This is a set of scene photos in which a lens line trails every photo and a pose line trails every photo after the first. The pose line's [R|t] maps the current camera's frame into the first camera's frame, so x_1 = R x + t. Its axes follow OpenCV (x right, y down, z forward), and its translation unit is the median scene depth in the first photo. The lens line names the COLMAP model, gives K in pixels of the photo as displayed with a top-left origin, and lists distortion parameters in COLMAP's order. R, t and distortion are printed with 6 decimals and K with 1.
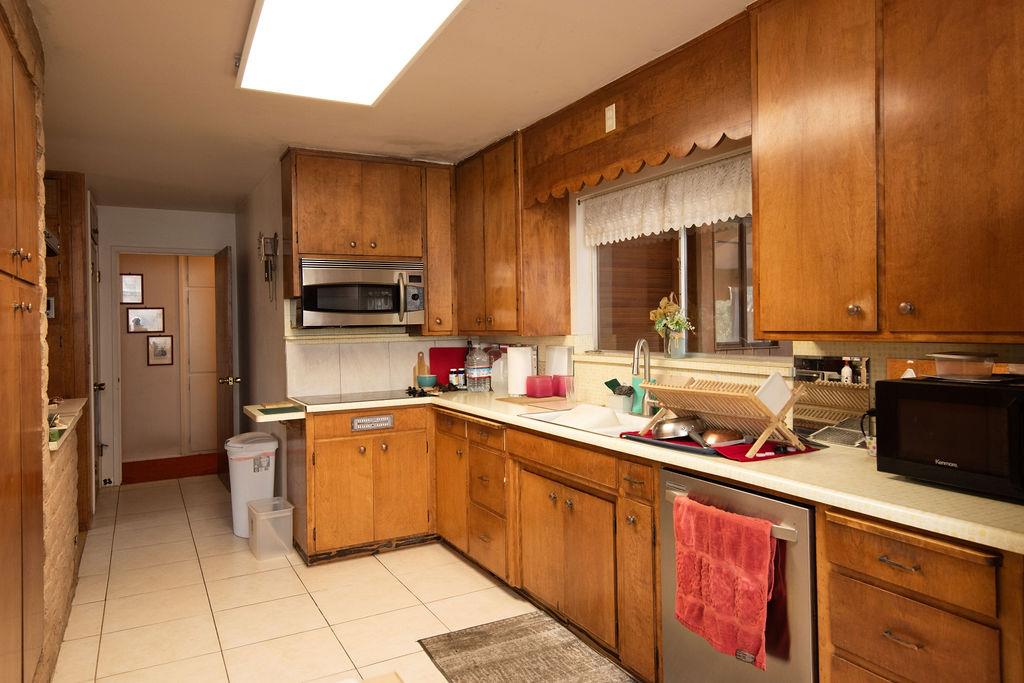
lens RADIAL K [[684.0, 0, 517.7], [0, 684.0, 323.8], [0, 0, 1]] dist [0.021298, 0.000758]
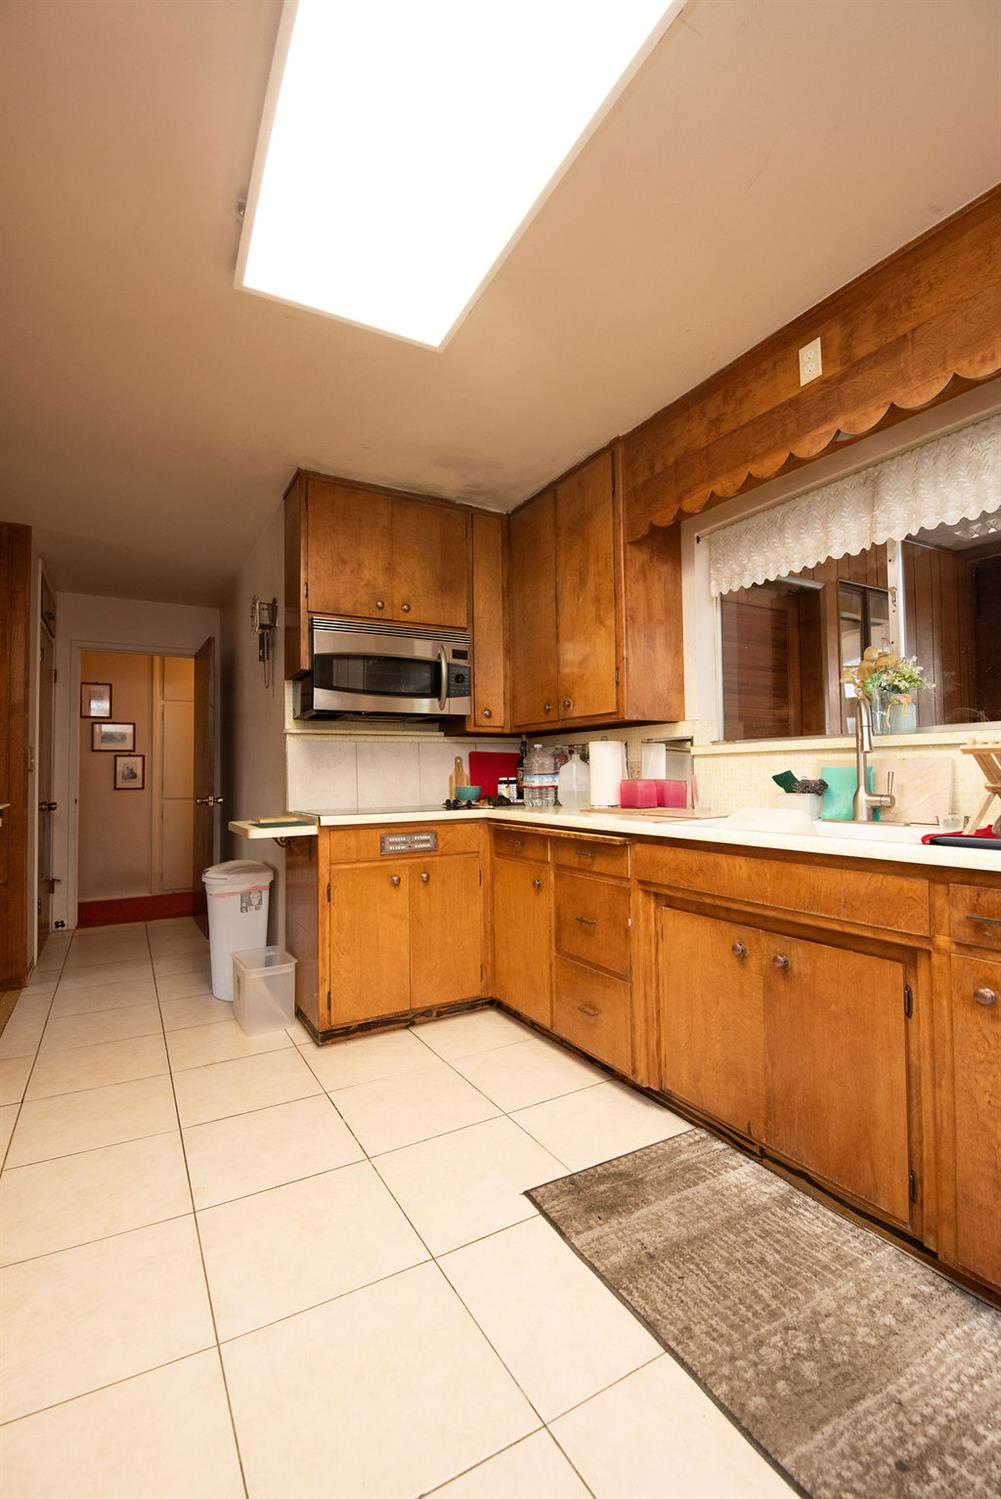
lens RADIAL K [[651.8, 0, 500.5], [0, 651.8, 749.5], [0, 0, 1]] dist [-0.001663, -0.009489]
pose [[0.999697, 0.004450, 0.024210, -0.133790], [-0.003543, 0.999296, -0.037360, 0.072047], [-0.024360, 0.037263, 0.999009, 0.312117]]
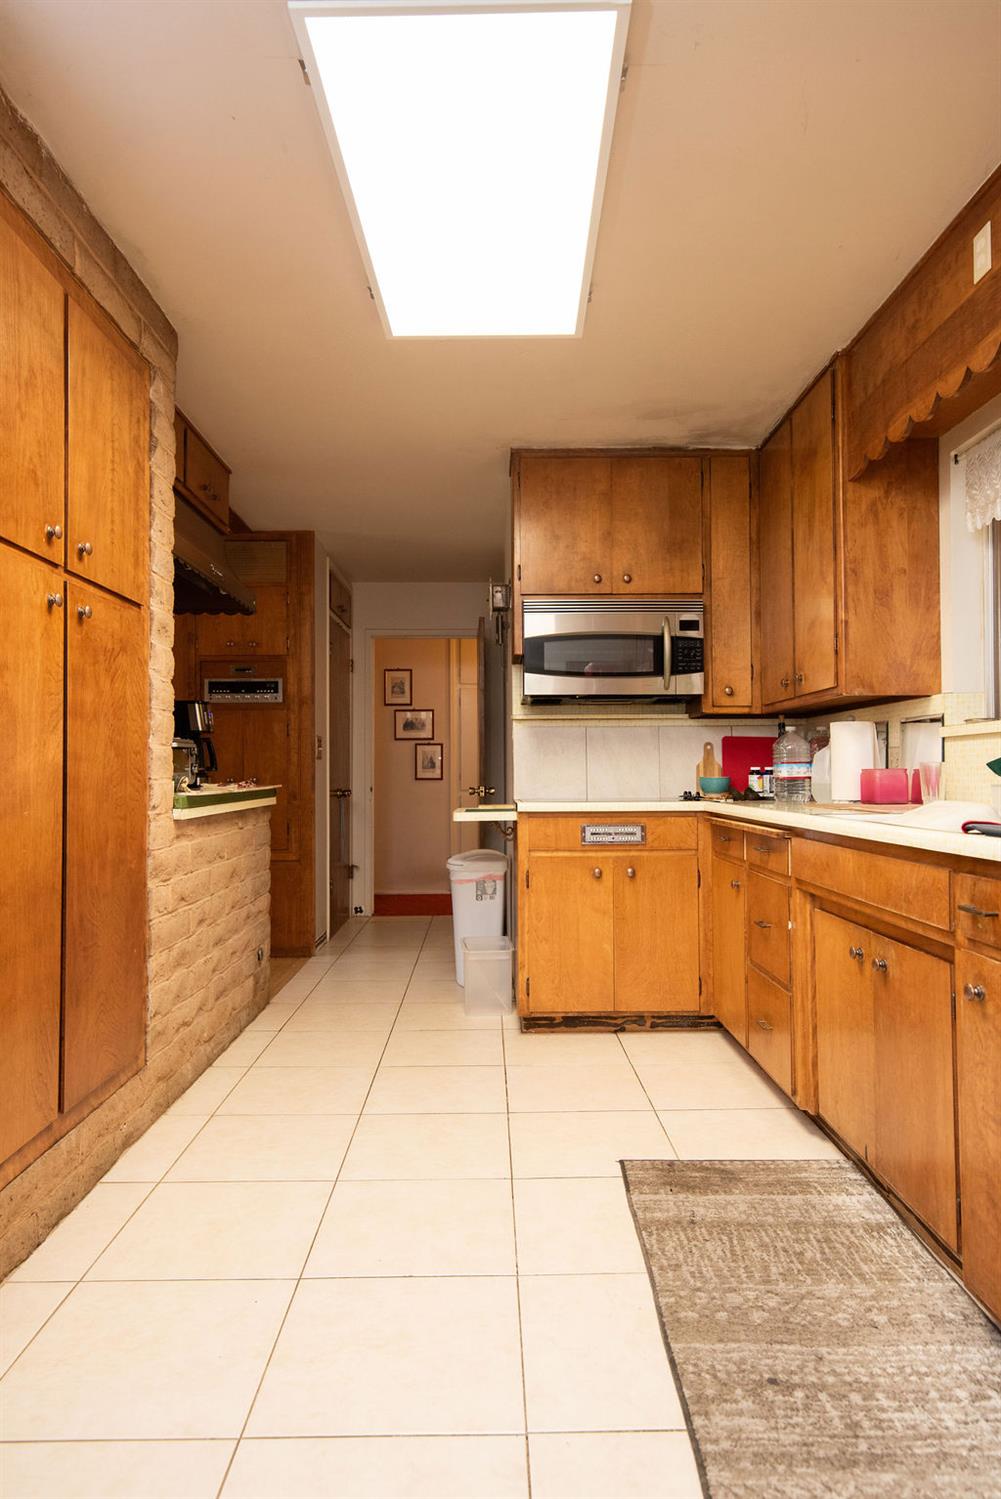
lens RADIAL K [[900.0, 0, 500.5], [0, 900.0, 749.5], [0, 0, 1]] dist [0.016050, -0.000732]
pose [[0.885308, 0.000956, -0.465004, 0.102161], [-0.010541, 0.999782, -0.018014, 0.078538], [0.464886, 0.020850, 0.885125, 0.163918]]
